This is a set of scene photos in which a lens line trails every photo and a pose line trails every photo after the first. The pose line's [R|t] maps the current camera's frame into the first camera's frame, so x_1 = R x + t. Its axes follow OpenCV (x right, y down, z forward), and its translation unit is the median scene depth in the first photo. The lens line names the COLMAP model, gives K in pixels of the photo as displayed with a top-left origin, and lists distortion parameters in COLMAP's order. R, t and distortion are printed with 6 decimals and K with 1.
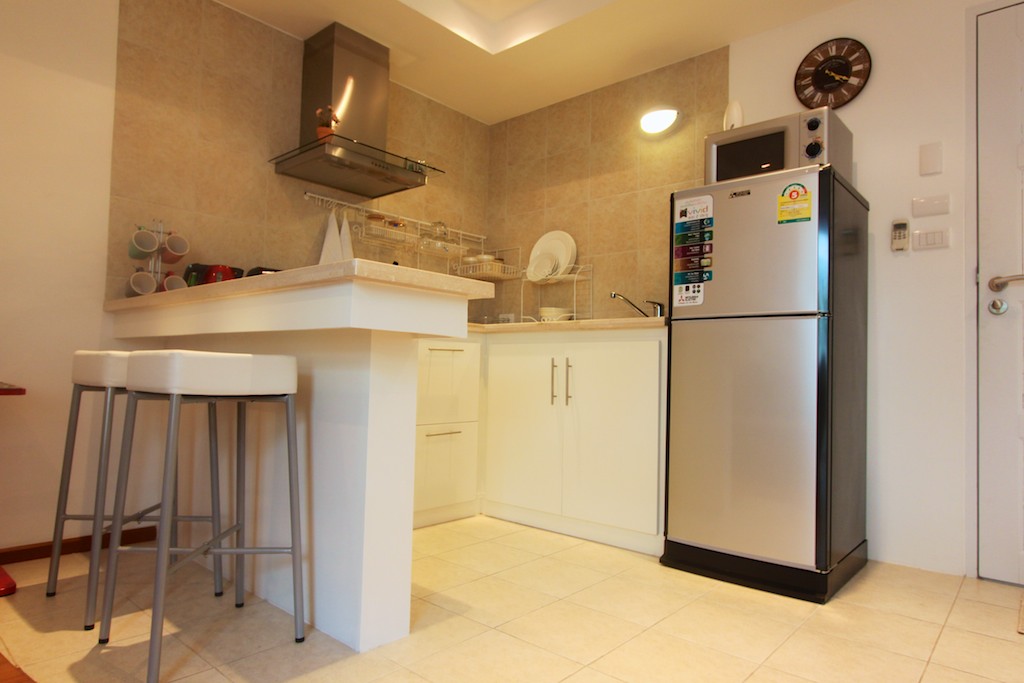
lens RADIAL K [[614.5, 0, 517.7], [0, 614.5, 347.4], [0, 0, 1]] dist [-0.018513, 0.008492]
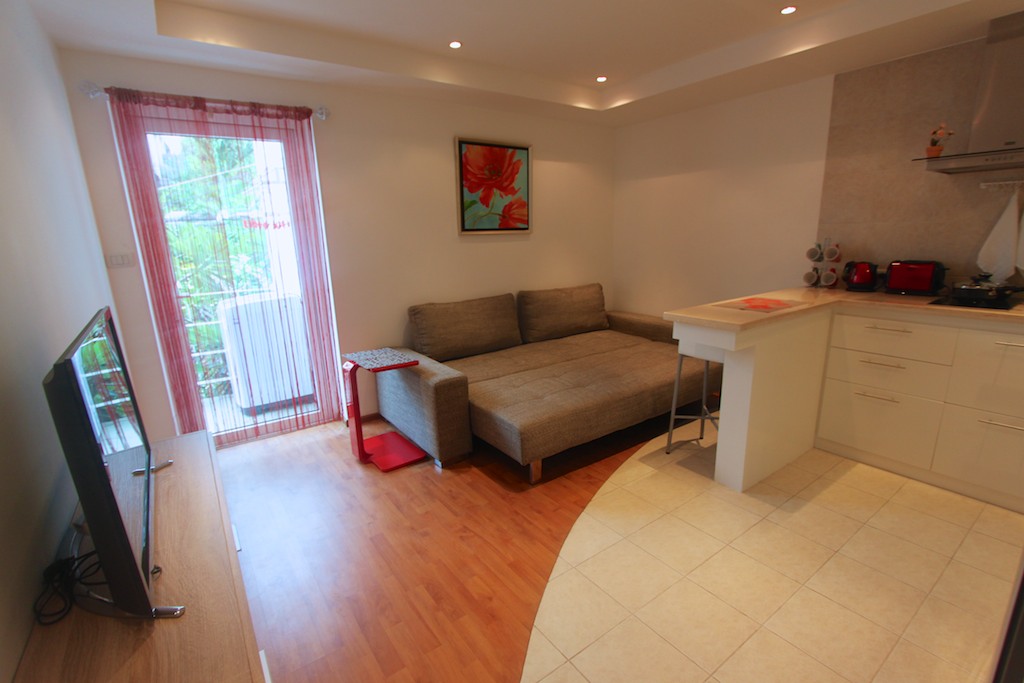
lens RADIAL K [[471.4, 0, 509.7], [0, 471.4, 342.7], [0, 0, 1]] dist [-0.025392, 0.003678]
pose [[-0.235795, 0.199529, -0.951099, 0.815823], [0.060480, 0.979811, 0.190558, -0.201381], [0.969919, -0.012590, -0.243102, 0.407762]]
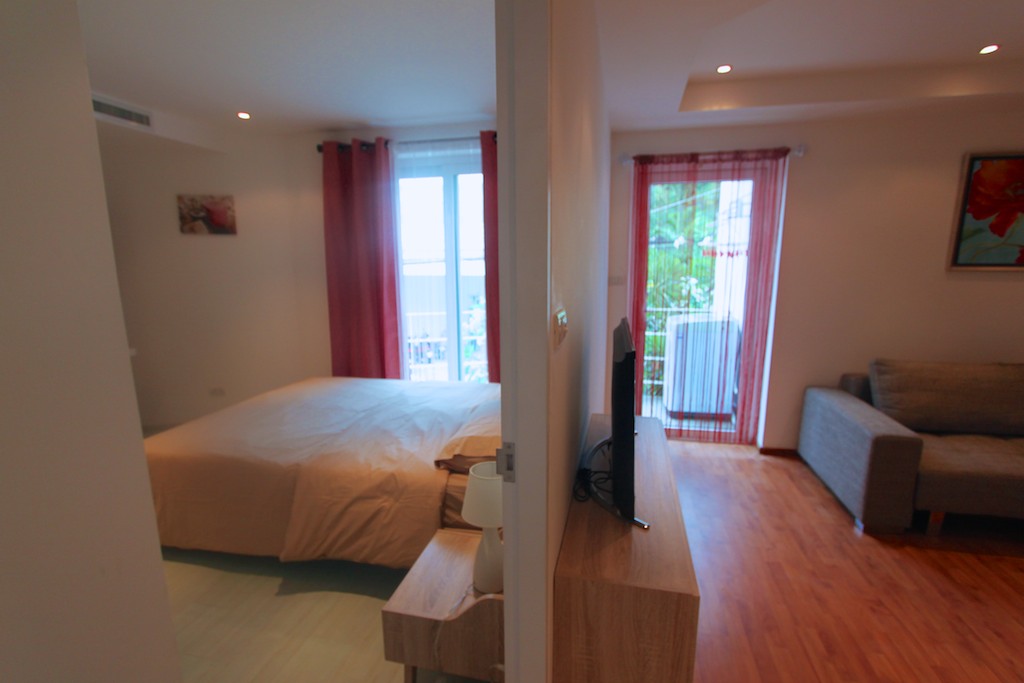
lens RADIAL K [[471.4, 0, 521.1], [0, 471.4, 353.8], [0, 0, 1]] dist [-0.025392, 0.003678]
pose [[-0.878984, 0.067022, -0.472118, 0.924669], [-0.000578, 0.989923, 0.141607, -0.216258], [0.476852, 0.124743, -0.870087, 0.440611]]
